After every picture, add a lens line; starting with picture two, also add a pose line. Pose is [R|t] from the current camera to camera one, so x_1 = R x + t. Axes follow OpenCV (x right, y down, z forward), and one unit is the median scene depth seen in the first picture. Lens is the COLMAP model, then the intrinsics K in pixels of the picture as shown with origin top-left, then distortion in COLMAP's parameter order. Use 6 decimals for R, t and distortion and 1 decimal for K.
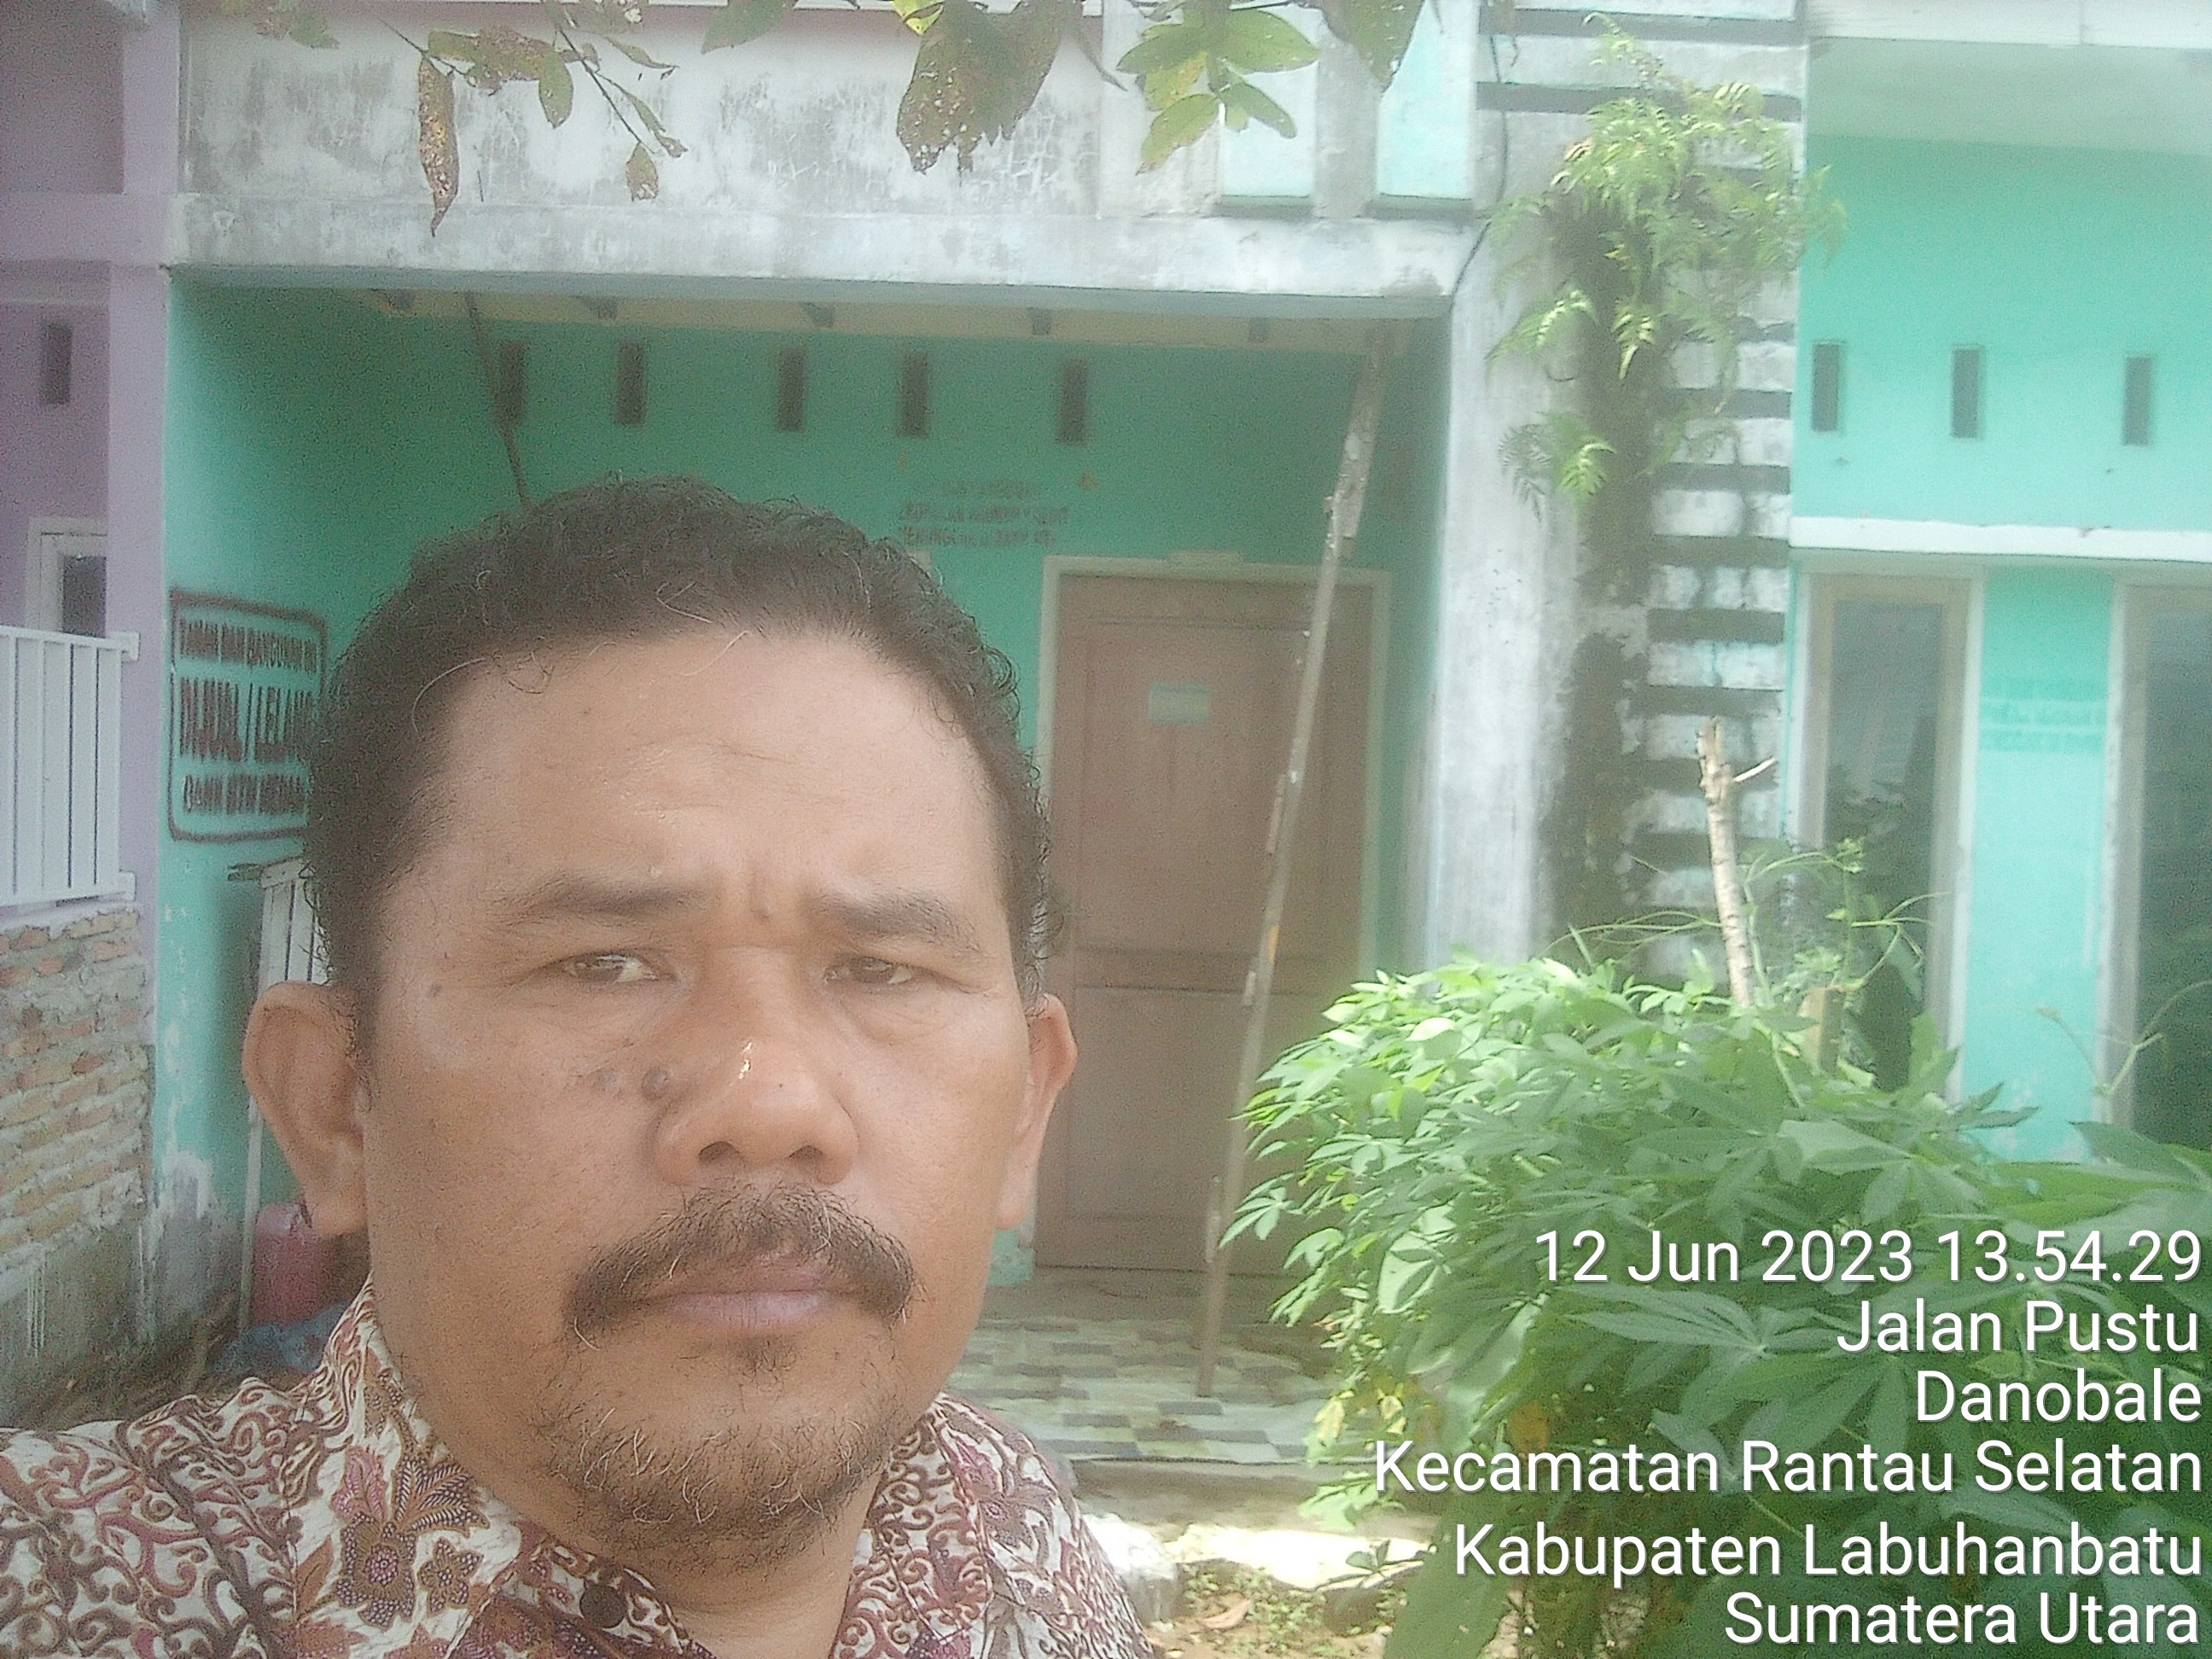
lens RADIAL K [[2016.8, 0, 1130.0], [0, 2016.8, 831.9], [0, 0, 1]] dist [0.066049, -0.197647]
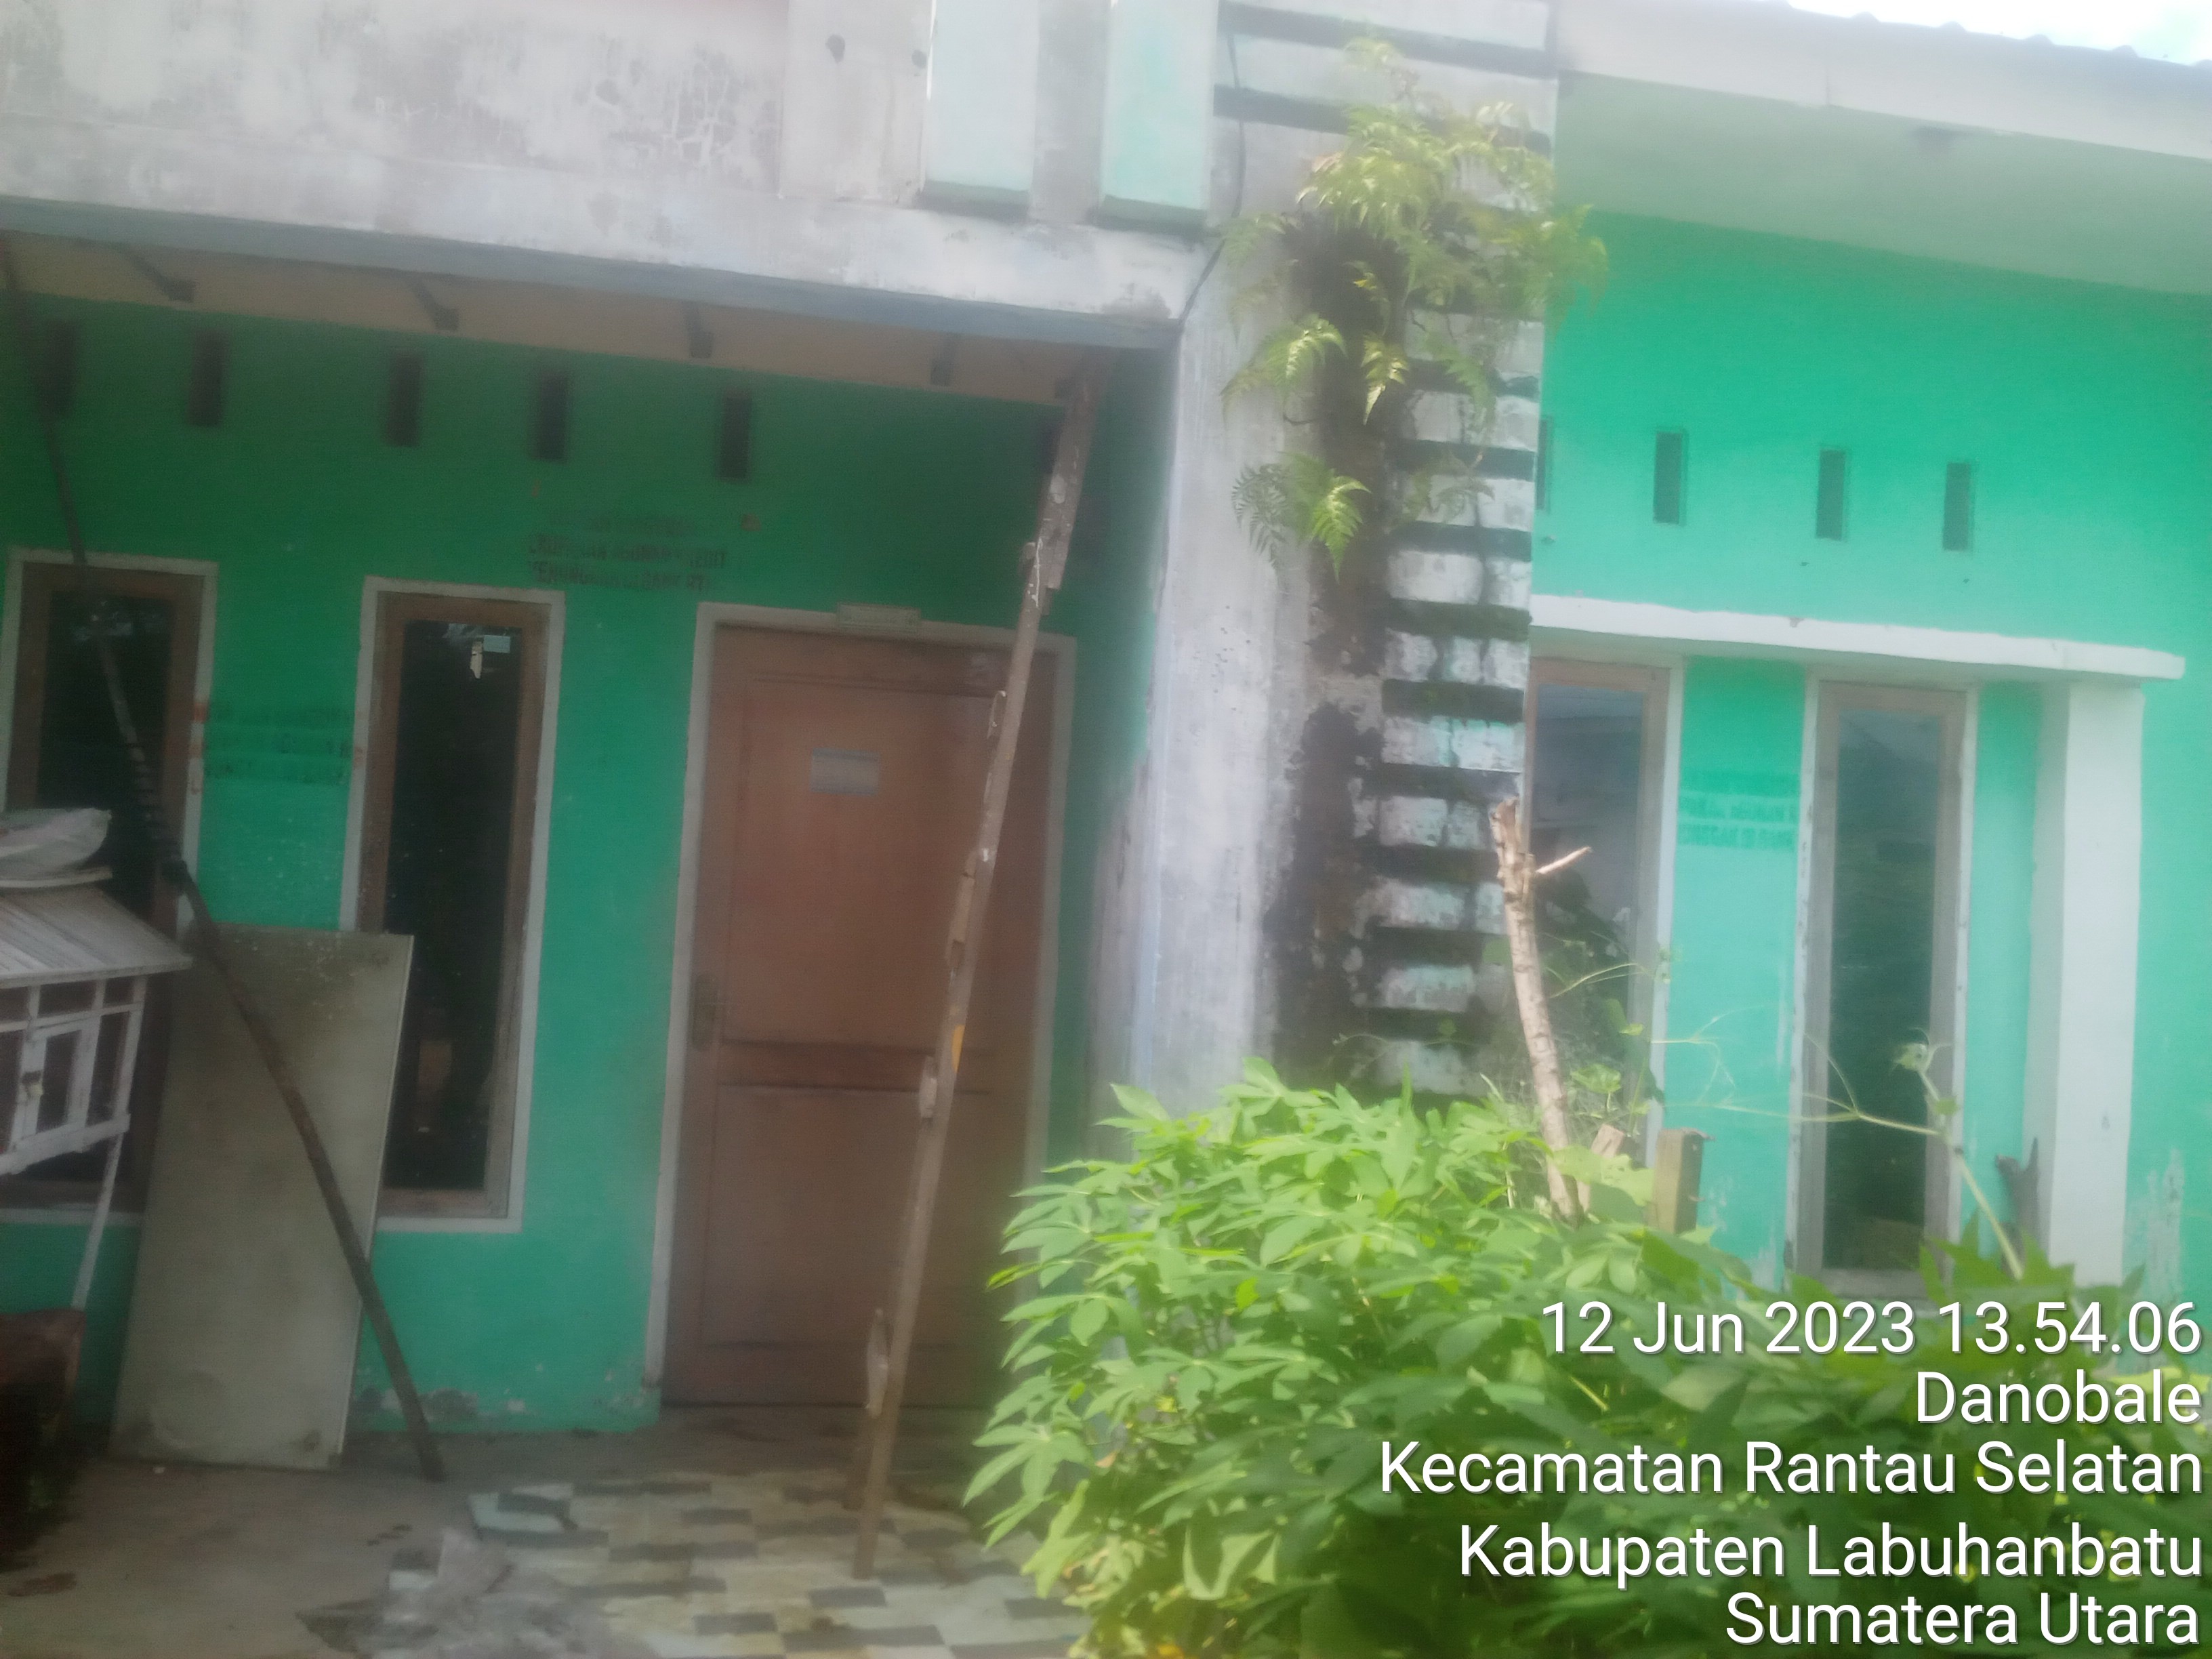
lens RADIAL K [[1814.9, 0, 1085.7], [0, 1814.9, 816.8], [0, 0, 1]] dist [0.098691, -0.165334]
pose [[0.983501, 0.027466, 0.178803, -0.019765], [-0.019115, 0.998652, -0.048264, -0.006575], [-0.179888, 0.044050, 0.982700, 0.222830]]
